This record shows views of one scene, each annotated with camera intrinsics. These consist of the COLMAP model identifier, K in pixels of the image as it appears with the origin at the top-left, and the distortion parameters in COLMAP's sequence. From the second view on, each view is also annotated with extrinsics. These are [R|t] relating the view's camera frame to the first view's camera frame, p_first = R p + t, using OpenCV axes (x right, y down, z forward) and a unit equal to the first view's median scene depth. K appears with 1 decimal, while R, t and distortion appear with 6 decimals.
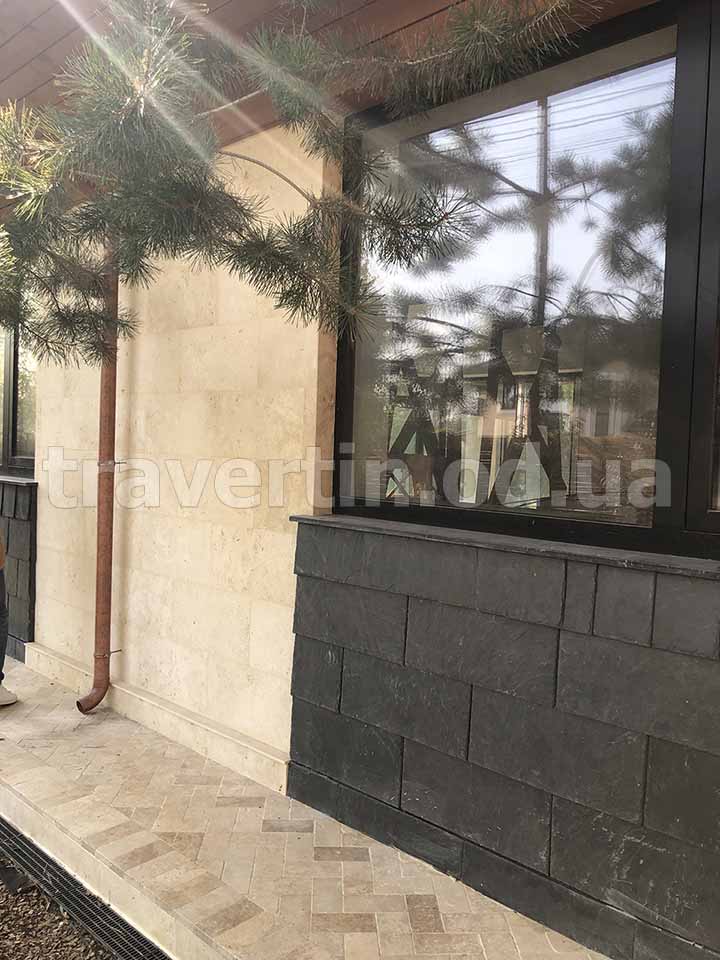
lens RADIAL K [[790.0, 0, 360.6], [0, 790.0, 489.9], [0, 0, 1]] dist [0.012098, 0.001744]
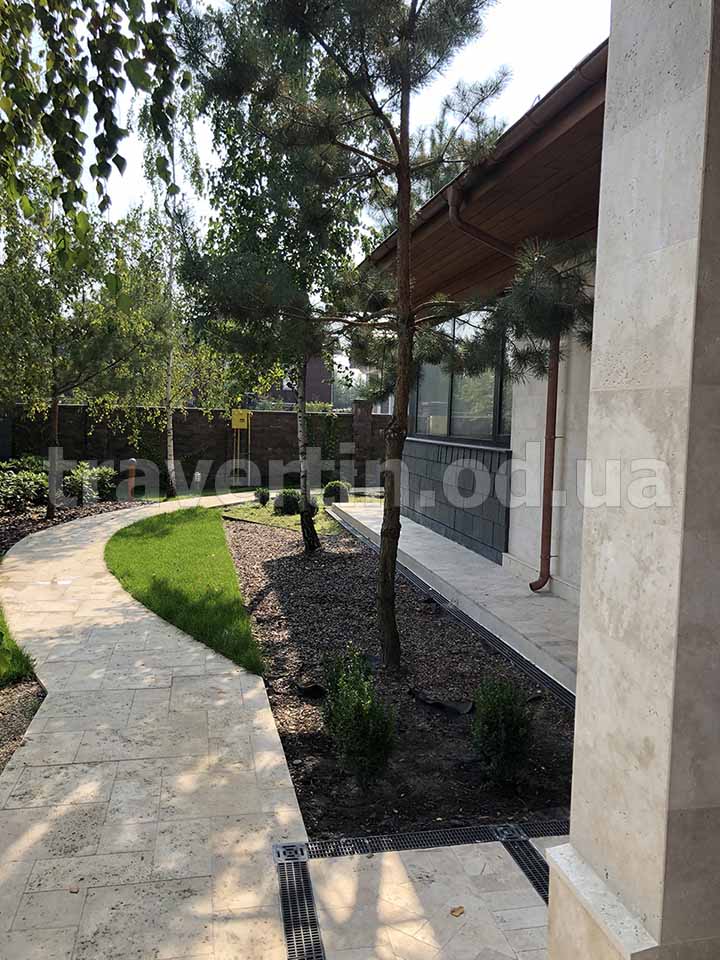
lens RADIAL K [[790.0, 0, 363.2], [0, 790.0, 475.9], [0, 0, 1]] dist [0.012098, 0.001744]
pose [[0.828016, 0.026921, -0.560058, 0.373236], [-0.026205, 0.999613, 0.009307, 0.056433], [0.560092, 0.006970, 0.828401, -0.766555]]
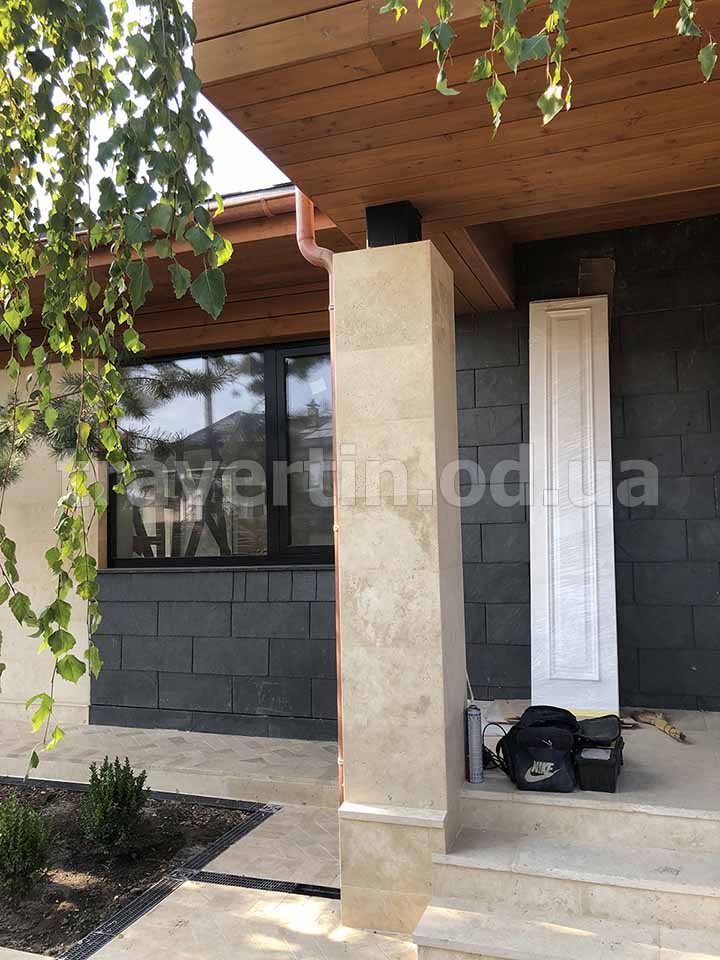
lens RADIAL K [[790.0, 0, 357.2], [0, 790.0, 452.6], [0, 0, 1]] dist [0.012098, 0.001744]
pose [[0.913152, -0.014146, 0.407375, -0.297894], [0.076727, 0.987498, -0.137697, 0.076899], [-0.400334, 0.156995, 0.902821, -1.111830]]
